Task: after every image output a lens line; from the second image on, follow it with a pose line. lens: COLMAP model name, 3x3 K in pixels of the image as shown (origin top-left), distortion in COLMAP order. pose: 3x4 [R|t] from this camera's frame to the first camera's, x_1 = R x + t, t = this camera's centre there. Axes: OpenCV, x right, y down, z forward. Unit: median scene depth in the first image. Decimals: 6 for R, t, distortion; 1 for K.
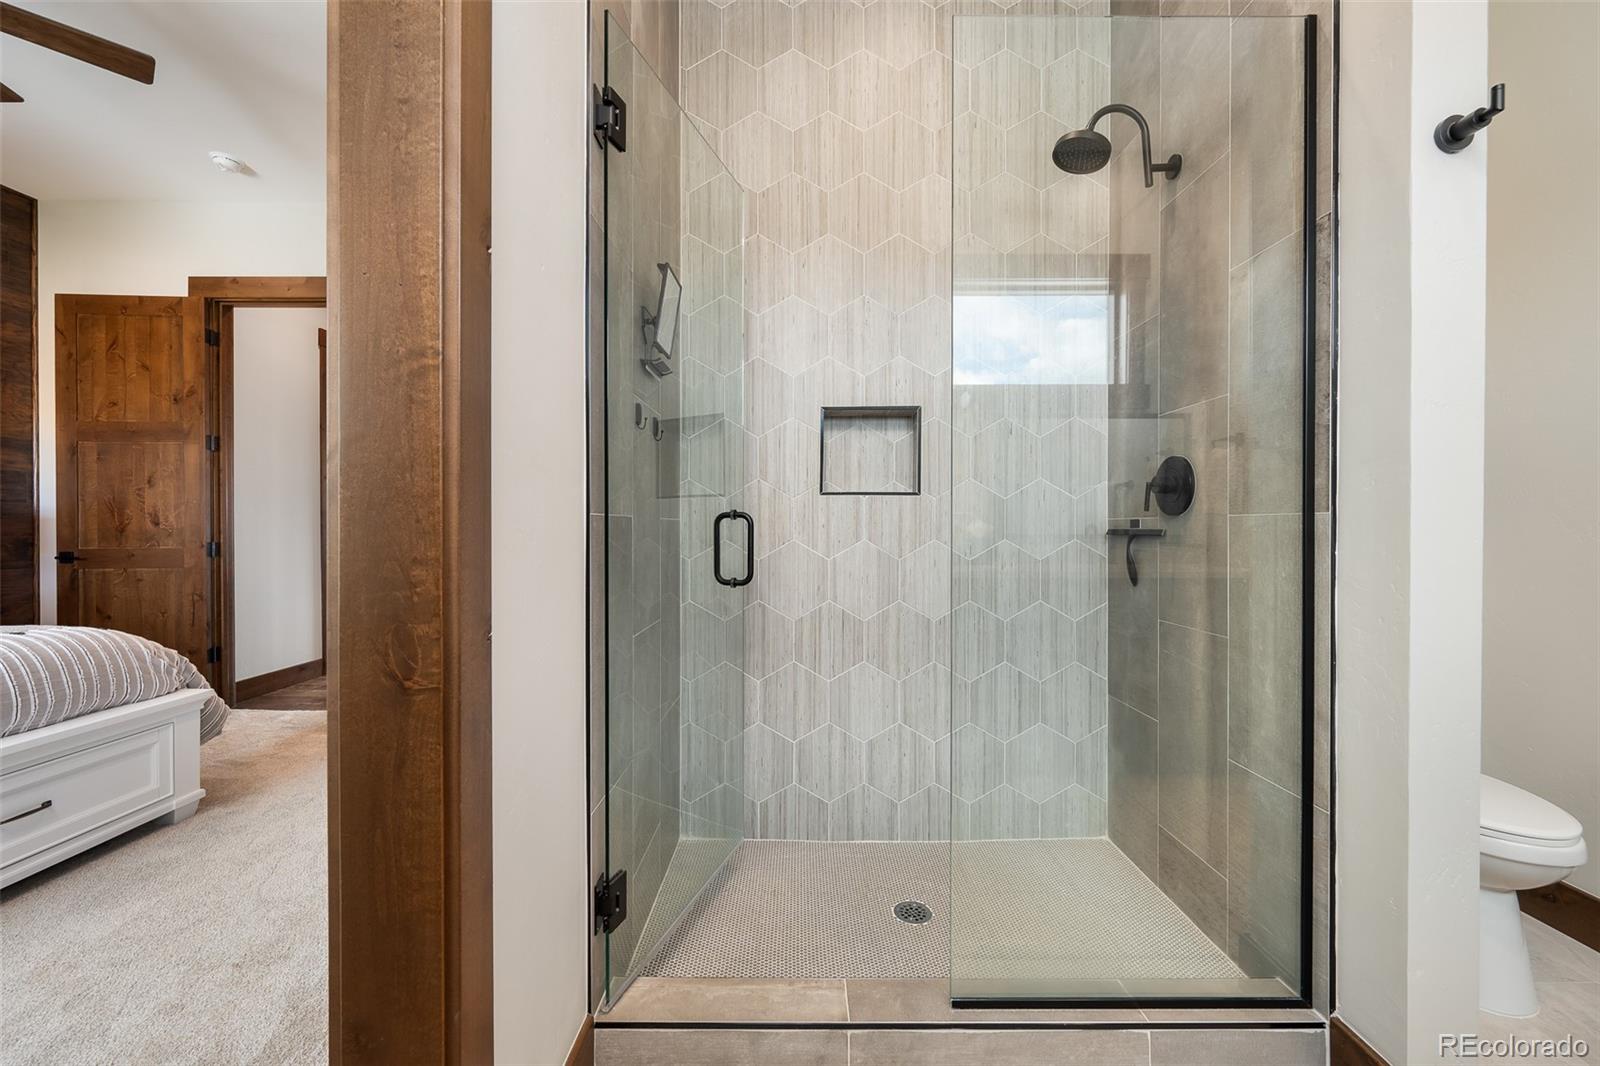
lens RADIAL K [[629.4, 0, 798.7], [0, 629.4, 529.6], [0, 0, 1]] dist [-0.001619, -0.000446]
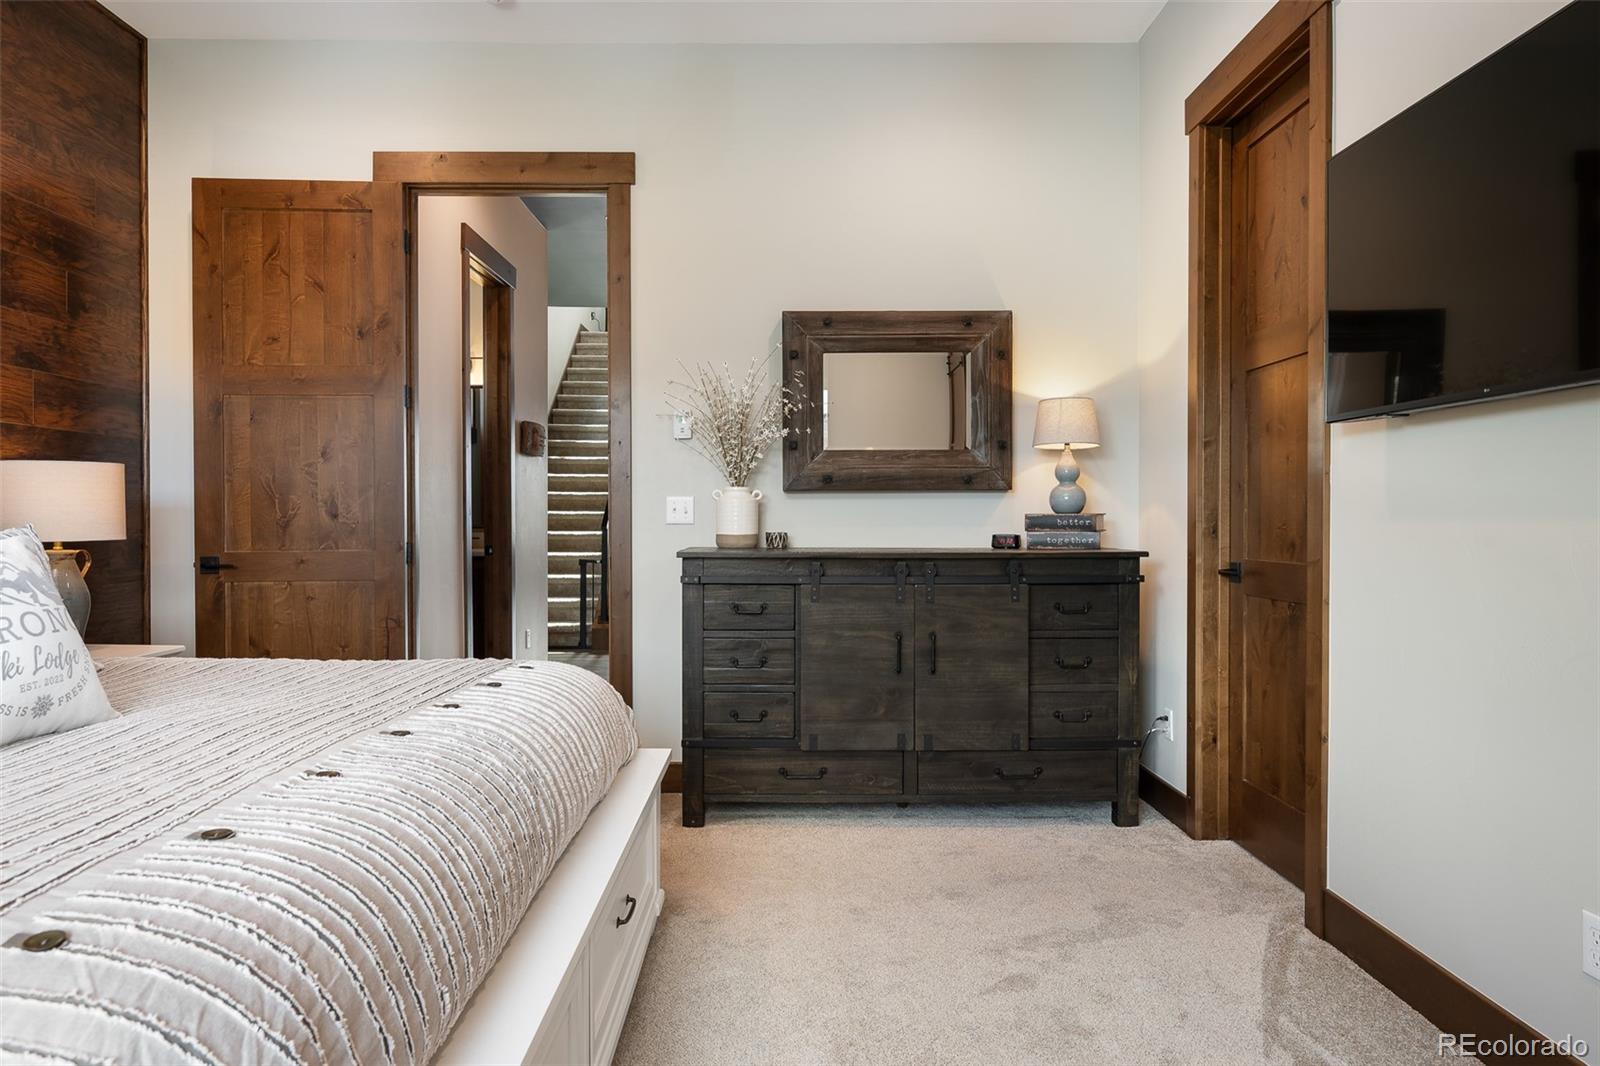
lens RADIAL K [[997.3, 0, 796.7], [0, 997.3, 529.0], [0, 0, 1]] dist [-0.007447, 0.001183]
pose [[0.999997, -0.000644, 0.002439, -0.525050], [0.000631, 0.999986, 0.005211, -0.000187], [-0.002442, -0.005209, 0.999983, -0.080713]]
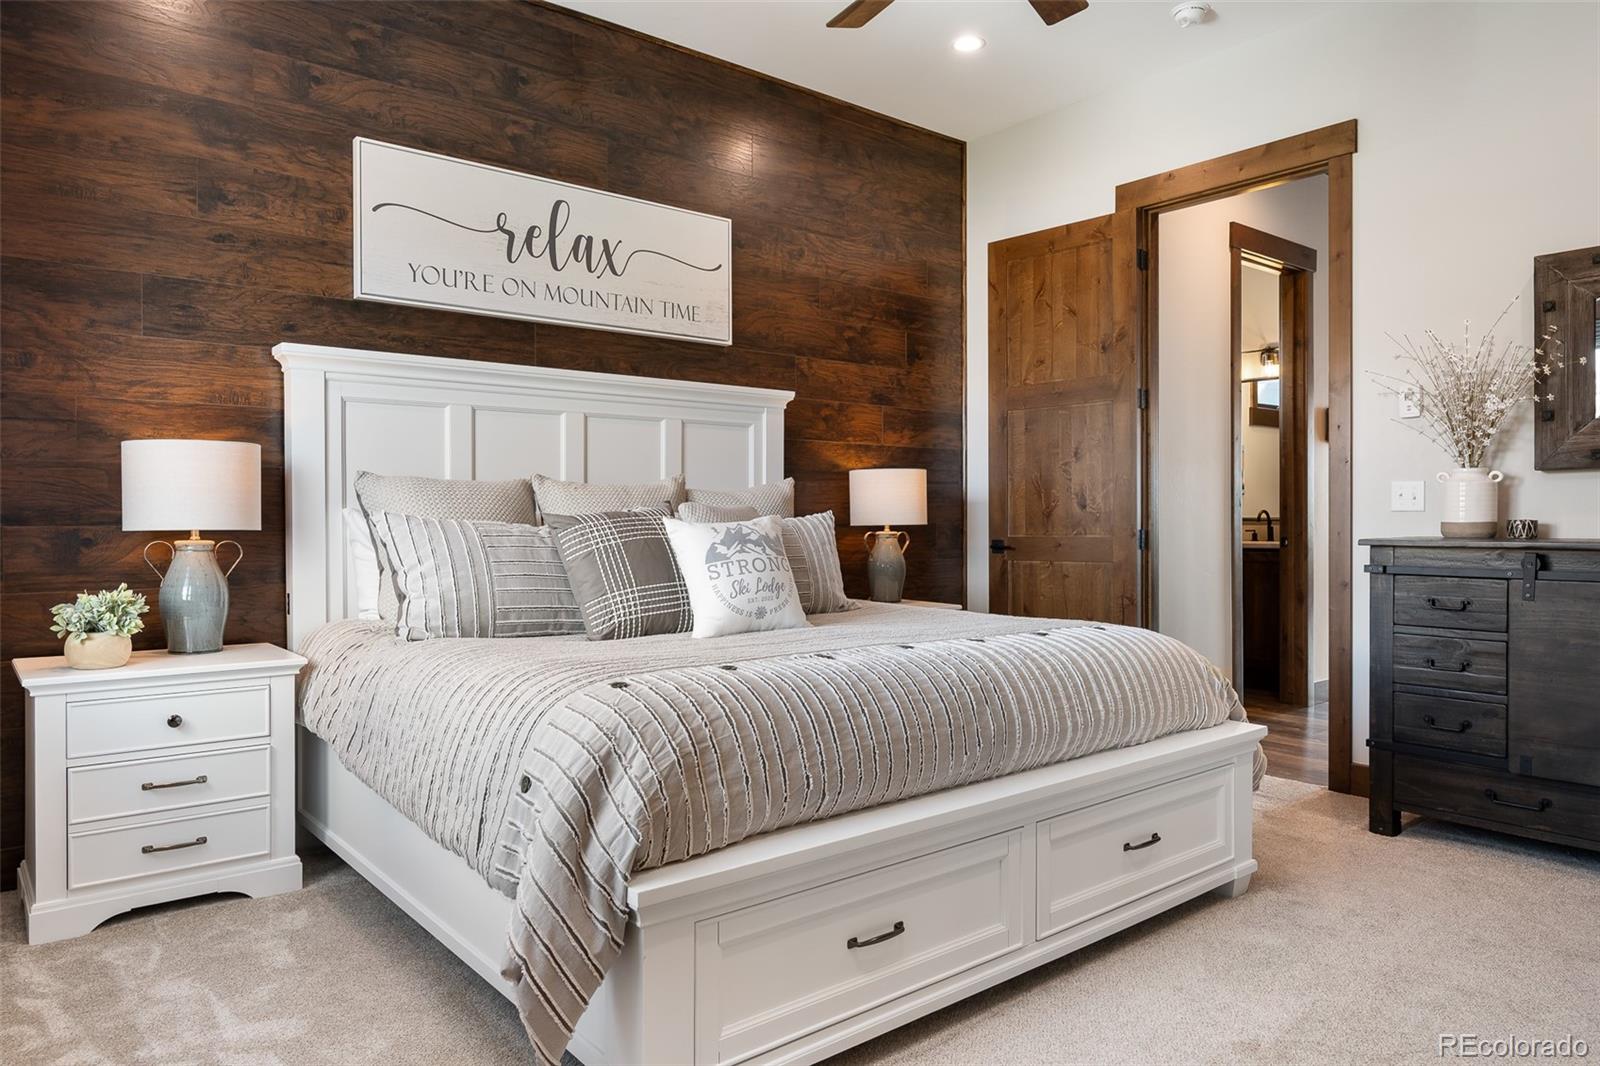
lens RADIAL K [[1044.4, 0, 798.3], [0, 1044.4, 532.3], [0, 0, 1]] dist [-0.007236, -0.000281]
pose [[0.631404, 0.006602, -0.775426, -0.223131], [-0.000228, 0.999965, 0.008327, 0.012754], [0.775454, -0.005081, 0.631384, -0.118662]]
